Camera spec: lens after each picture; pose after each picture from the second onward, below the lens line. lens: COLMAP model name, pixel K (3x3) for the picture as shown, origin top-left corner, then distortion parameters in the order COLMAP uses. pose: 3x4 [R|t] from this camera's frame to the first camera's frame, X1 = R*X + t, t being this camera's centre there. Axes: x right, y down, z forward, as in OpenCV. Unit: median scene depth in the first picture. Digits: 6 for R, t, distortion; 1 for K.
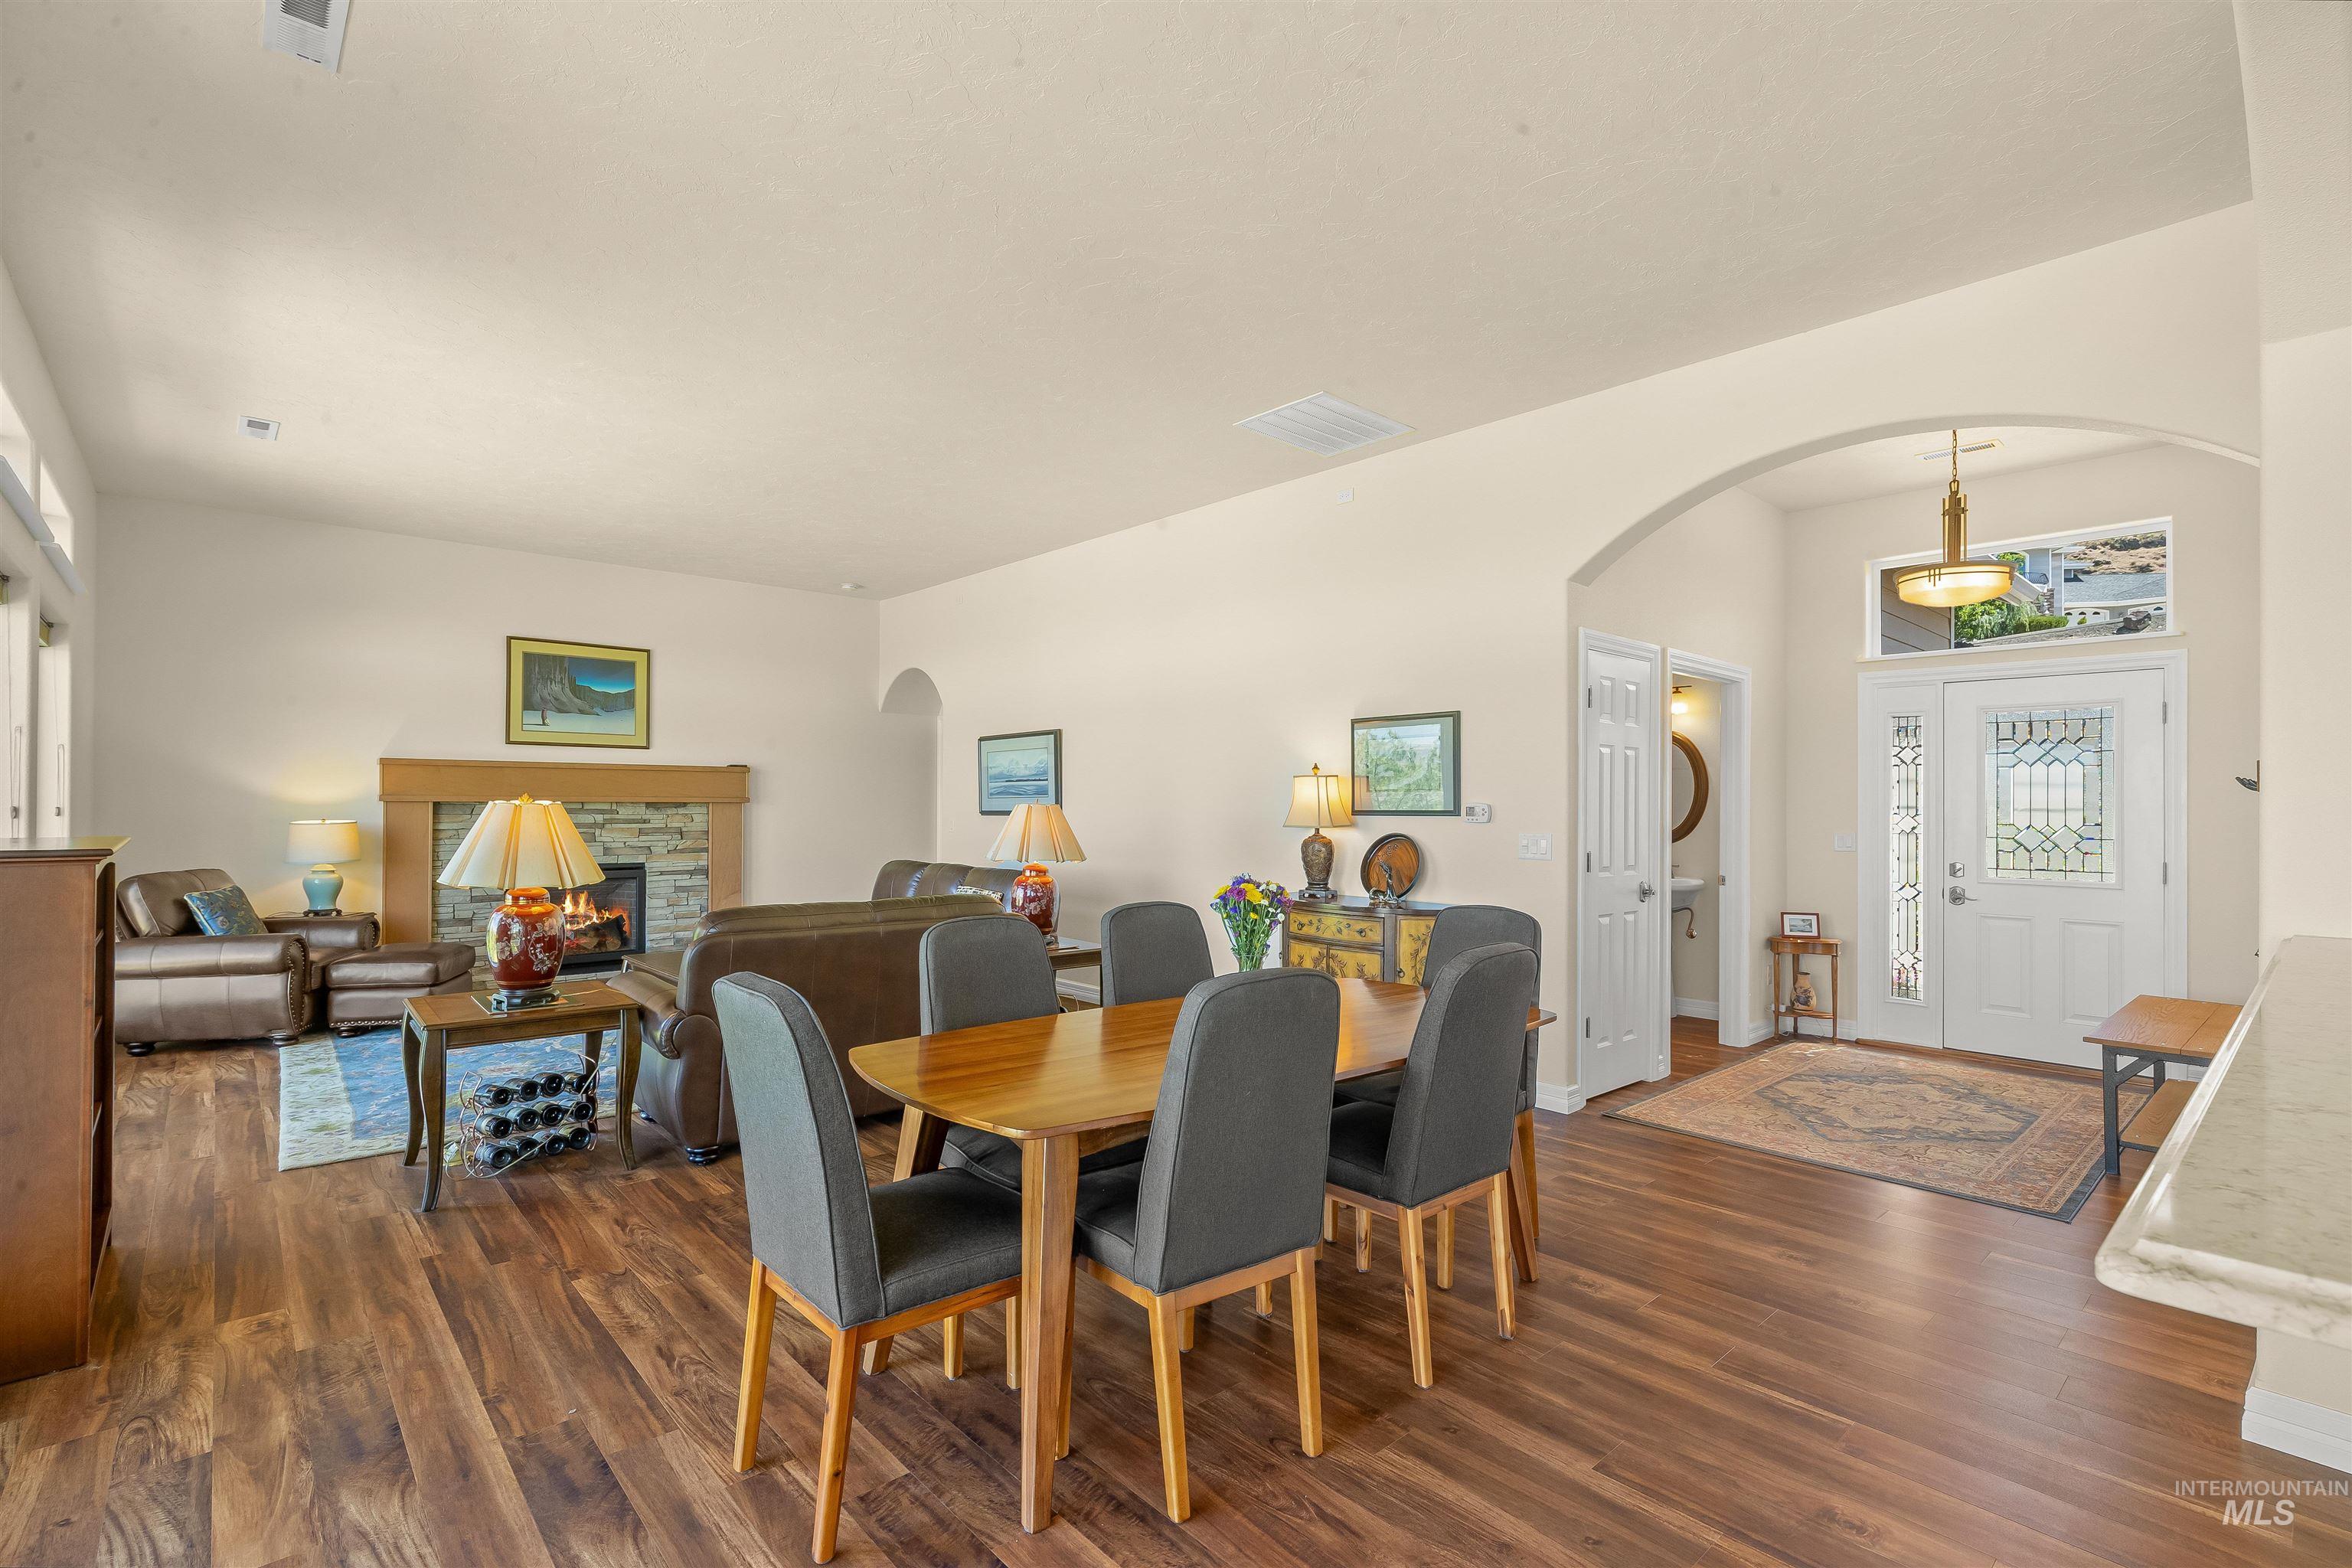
lens RADIAL K [[1076.6, 0, 1185.4], [0, 1076.6, 799.2], [0, 0, 1]] dist [-0.006331, -0.000122]
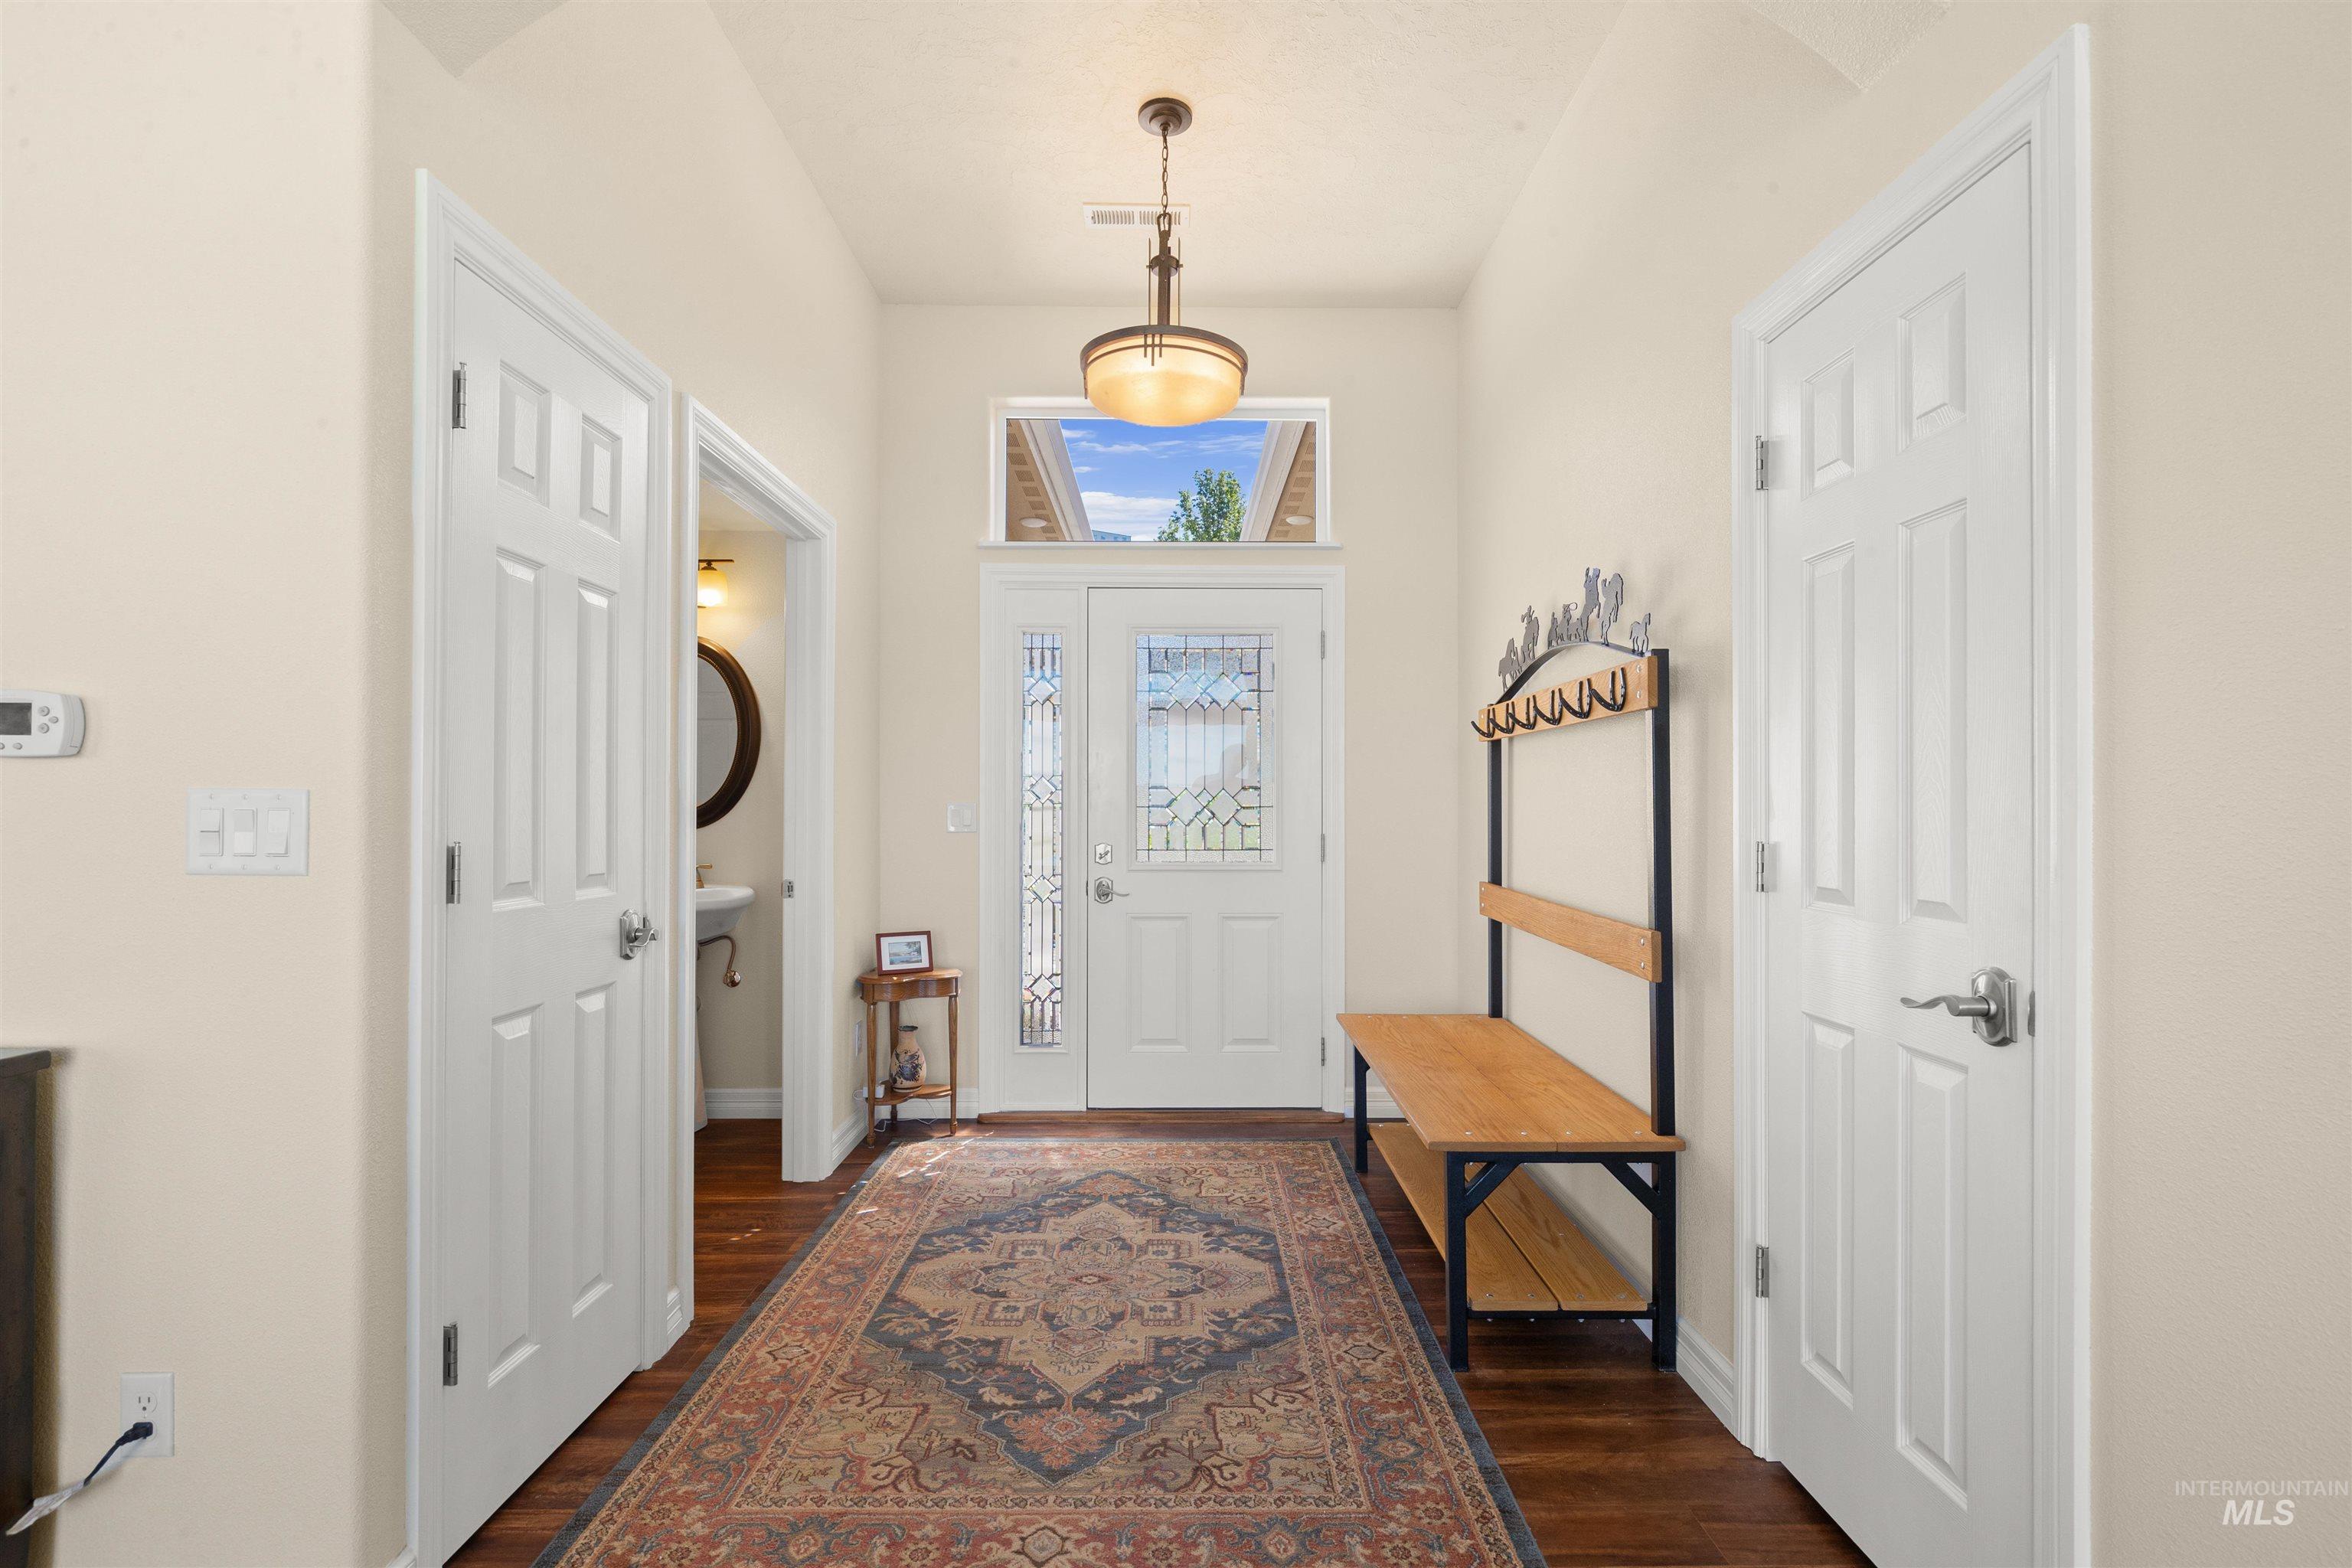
lens RADIAL K [[1078.1, 0, 1181.1], [0, 1078.1, 798.3], [0, 0, 1]] dist [0.001086, 0.000314]
pose [[0.663872, -0.001452, 0.747845, 0.211404], [-0.002975, 0.999985, 0.004583, 0.024728], [-0.747841, -0.005267, 0.663857, 0.464592]]
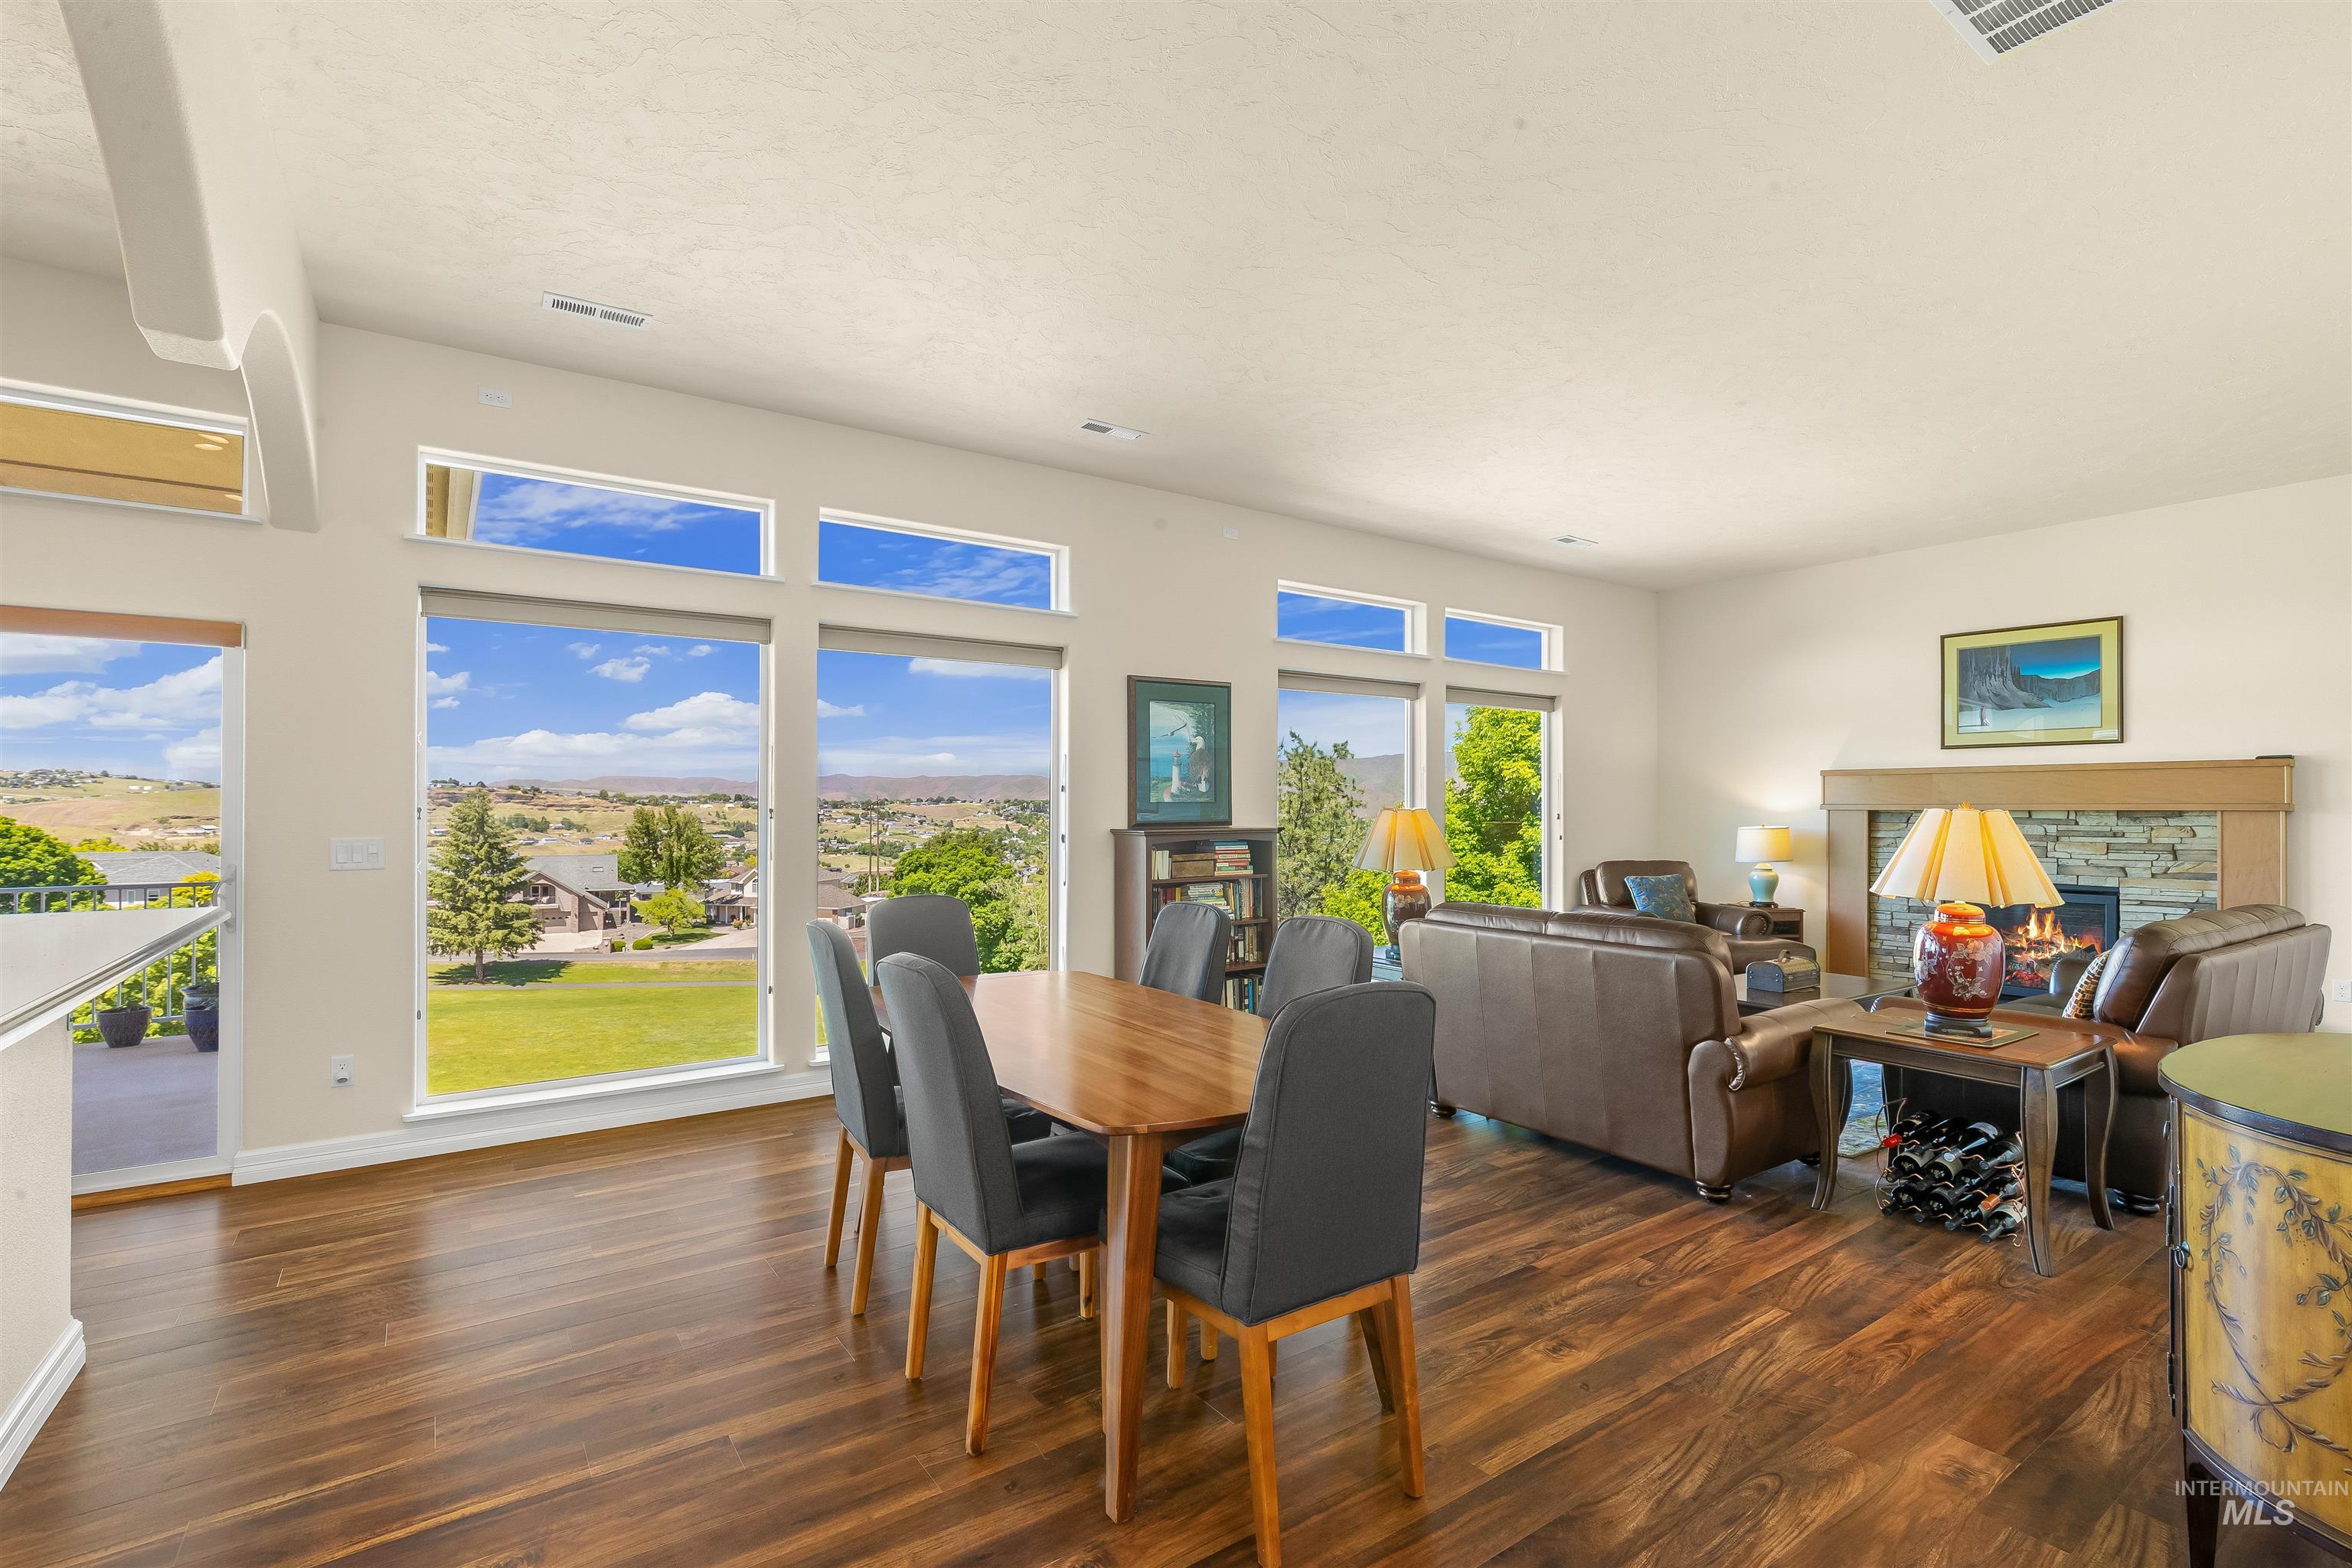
lens RADIAL K [[1078.1, 0, 1181.1], [0, 1078.1, 798.3], [0, 0, 1]] dist [0.001086, 0.000314]
pose [[-0.122144, -0.013077, -0.992426, 0.489842], [0.002061, 0.999908, -0.013429, 0.004097], [0.992510, -0.003685, -0.122106, 0.555961]]
